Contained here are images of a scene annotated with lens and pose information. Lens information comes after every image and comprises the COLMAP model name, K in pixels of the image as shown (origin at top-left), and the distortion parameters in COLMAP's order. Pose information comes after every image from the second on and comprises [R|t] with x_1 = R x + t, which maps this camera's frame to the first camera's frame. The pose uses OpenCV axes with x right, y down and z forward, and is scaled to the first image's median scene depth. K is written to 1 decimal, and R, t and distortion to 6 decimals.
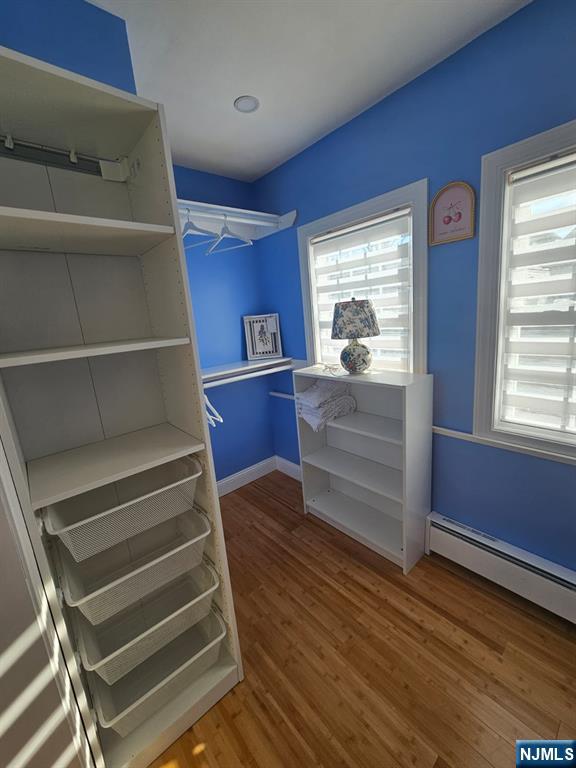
lens RADIAL K [[310.4, 0, 288.6], [0, 310.4, 383.4], [0, 0, 1]] dist [-0.017640, 0.003726]
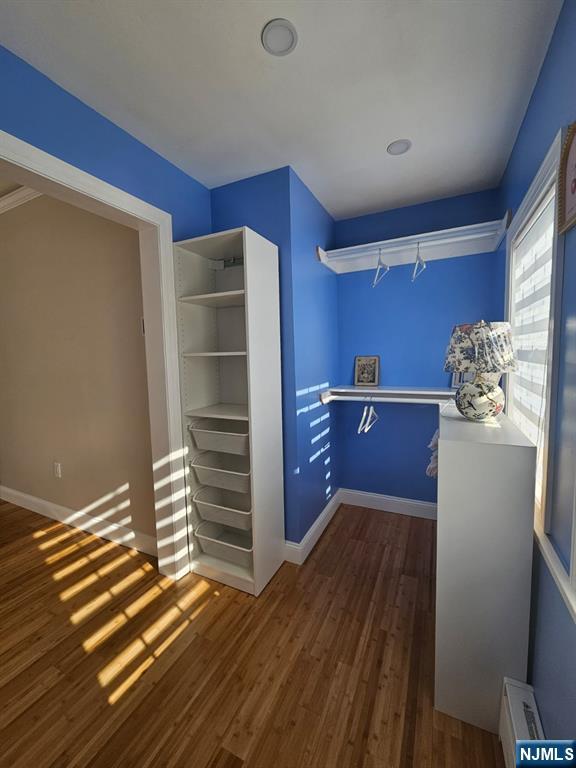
lens RADIAL K [[310.4, 0, 288.6], [0, 310.4, 383.4], [0, 0, 1]] dist [-0.017640, 0.003726]
pose [[0.393562, 0.156742, -0.905837, 0.902910], [-0.202402, 0.975952, 0.080936, -0.110818], [0.896740, 0.151490, 0.415823, 0.351498]]
